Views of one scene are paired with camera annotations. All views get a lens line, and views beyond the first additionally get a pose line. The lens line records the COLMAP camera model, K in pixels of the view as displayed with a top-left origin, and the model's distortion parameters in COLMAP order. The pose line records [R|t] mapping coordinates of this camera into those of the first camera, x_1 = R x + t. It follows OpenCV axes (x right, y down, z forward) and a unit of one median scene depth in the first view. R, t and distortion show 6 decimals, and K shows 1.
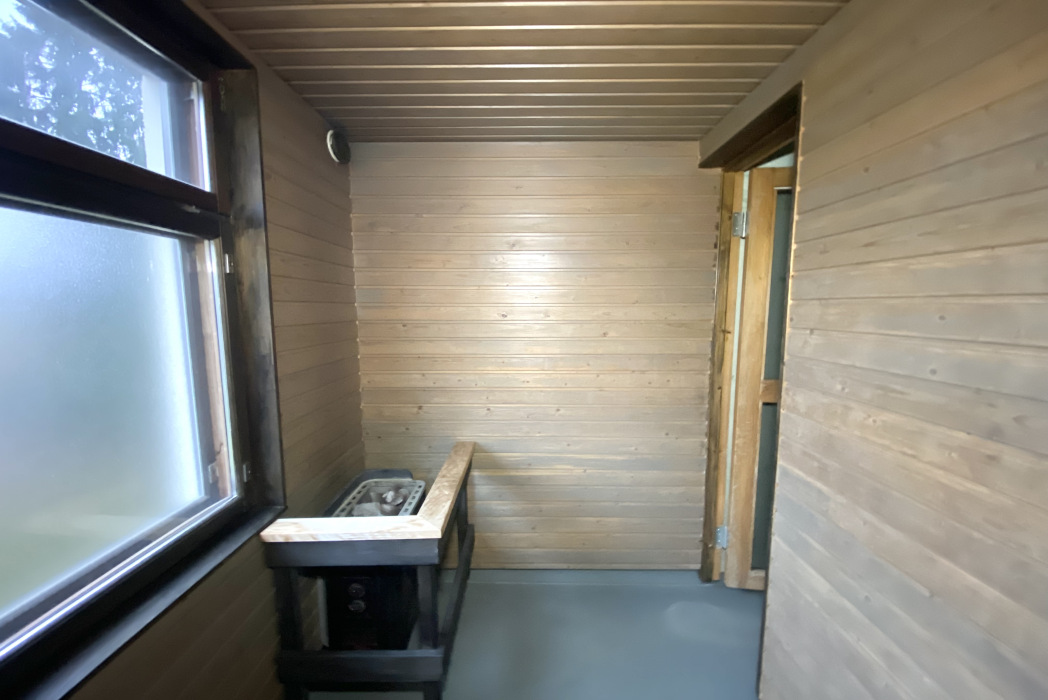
lens RADIAL K [[431.3, 0, 526.4], [0, 431.3, 352.1], [0, 0, 1]] dist [0.000735, -0.008407]
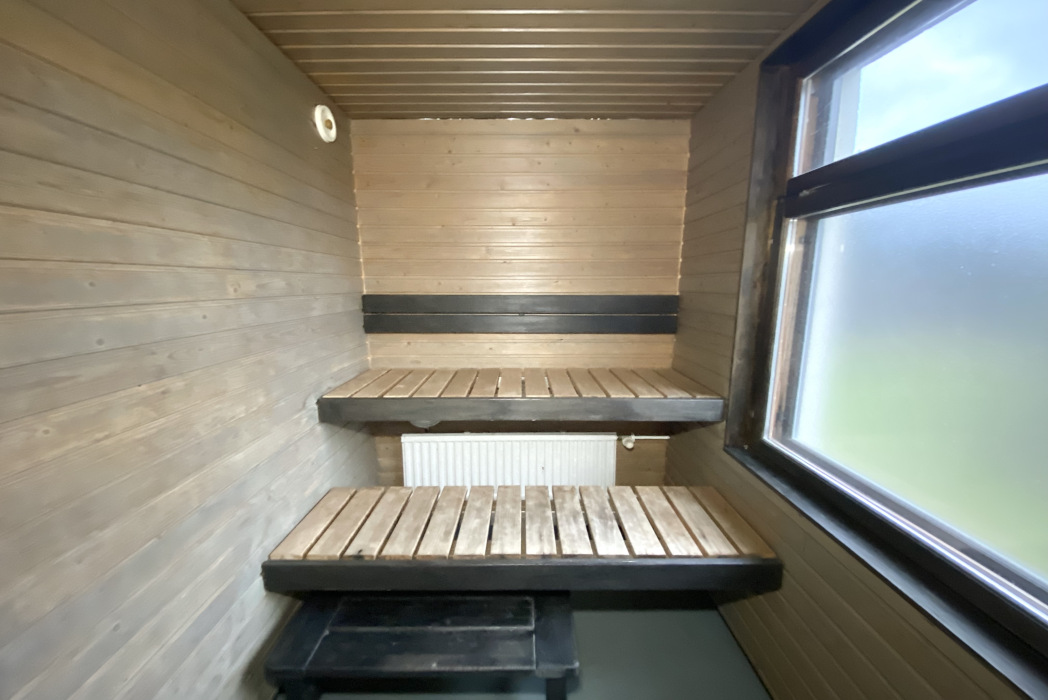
lens RADIAL K [[431.3, 0, 526.4], [0, 431.3, 352.1], [0, 0, 1]] dist [0.000735, -0.008407]
pose [[-0.999995, -0.002794, 0.001736, -0.001849], [-0.002236, 0.964463, 0.264208, -0.193321], [-0.002413, 0.264203, -0.964464, 2.002700]]
